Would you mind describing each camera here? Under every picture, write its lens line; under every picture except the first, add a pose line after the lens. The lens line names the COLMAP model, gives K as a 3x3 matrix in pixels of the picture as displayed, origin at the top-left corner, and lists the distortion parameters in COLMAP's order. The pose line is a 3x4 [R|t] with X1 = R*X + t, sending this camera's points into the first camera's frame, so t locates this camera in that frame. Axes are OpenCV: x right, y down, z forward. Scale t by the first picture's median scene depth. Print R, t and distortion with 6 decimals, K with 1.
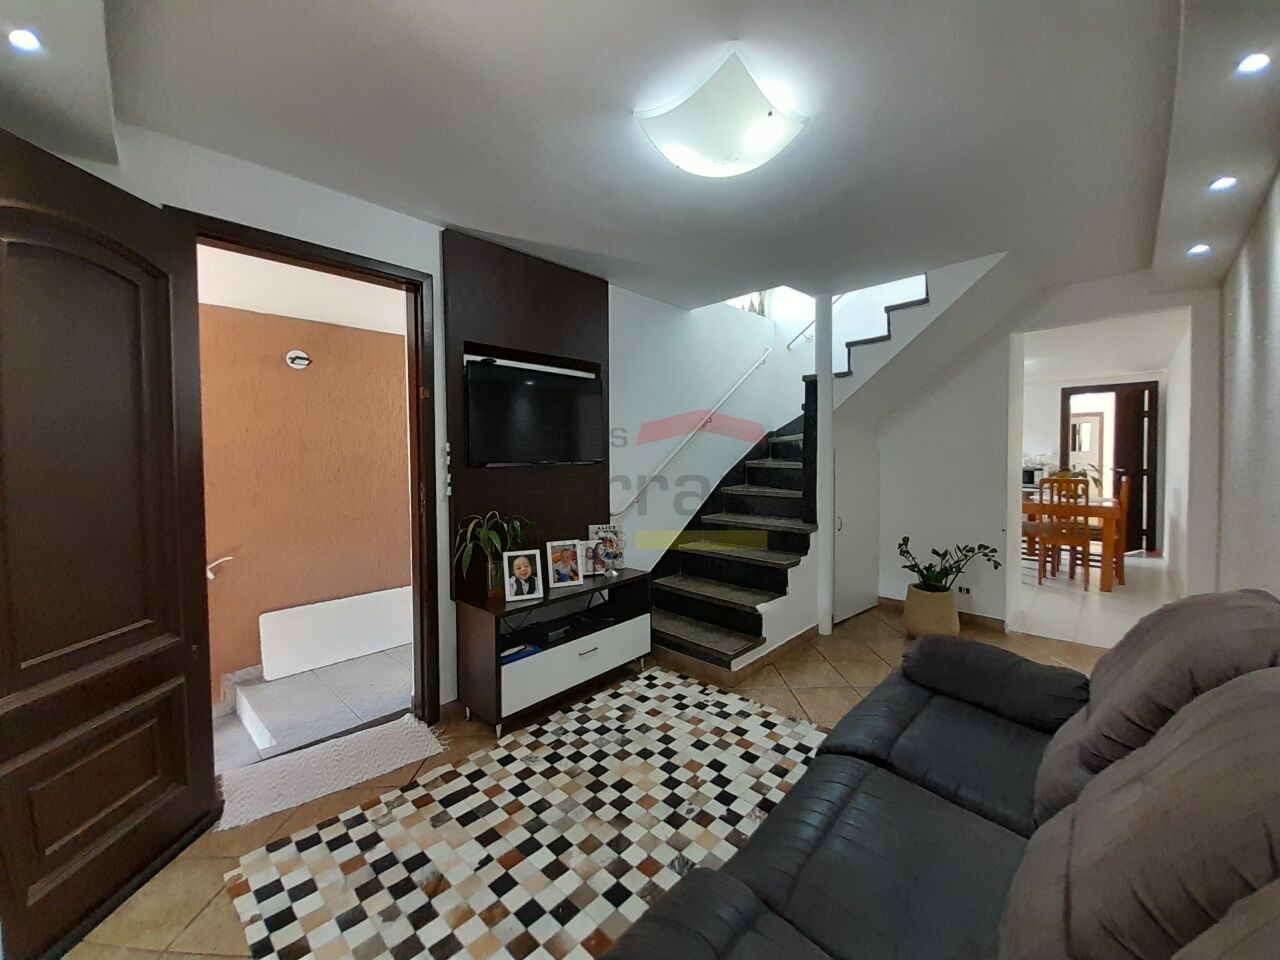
lens RADIAL K [[507.7, 0, 645.8], [0, 507.7, 468.9], [0, 0, 1]] dist [-0.003644, -0.001470]
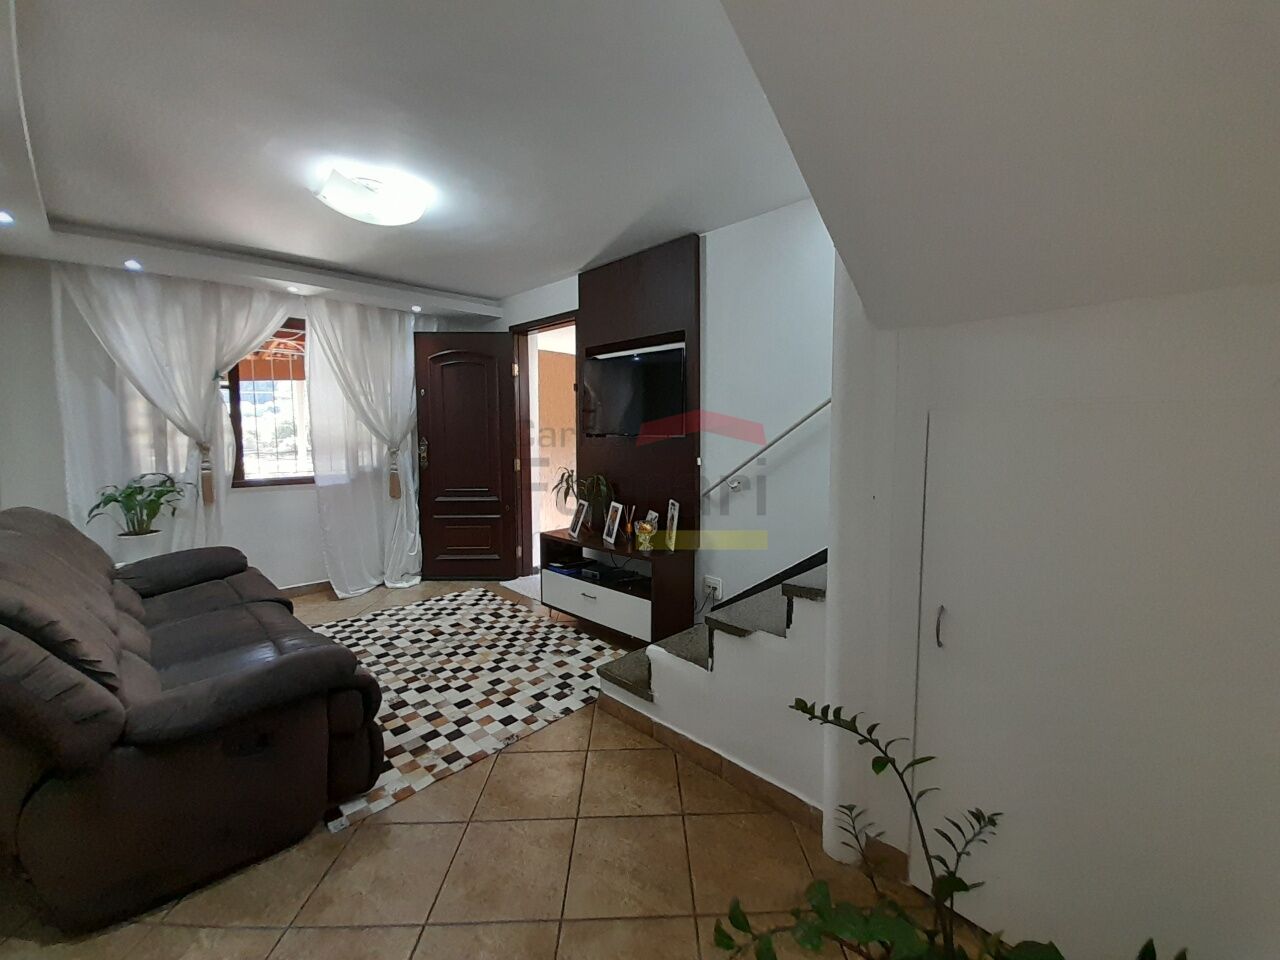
lens RADIAL K [[507.7, 0, 661.5], [0, 507.7, 463.6], [0, 0, 1]] dist [-0.003644, -0.001470]
pose [[0.005527, 0.071326, -0.997438, 1.287632], [-0.037087, 0.996781, 0.071074, -0.039543], [0.999297, 0.036599, 0.008154, 1.432948]]
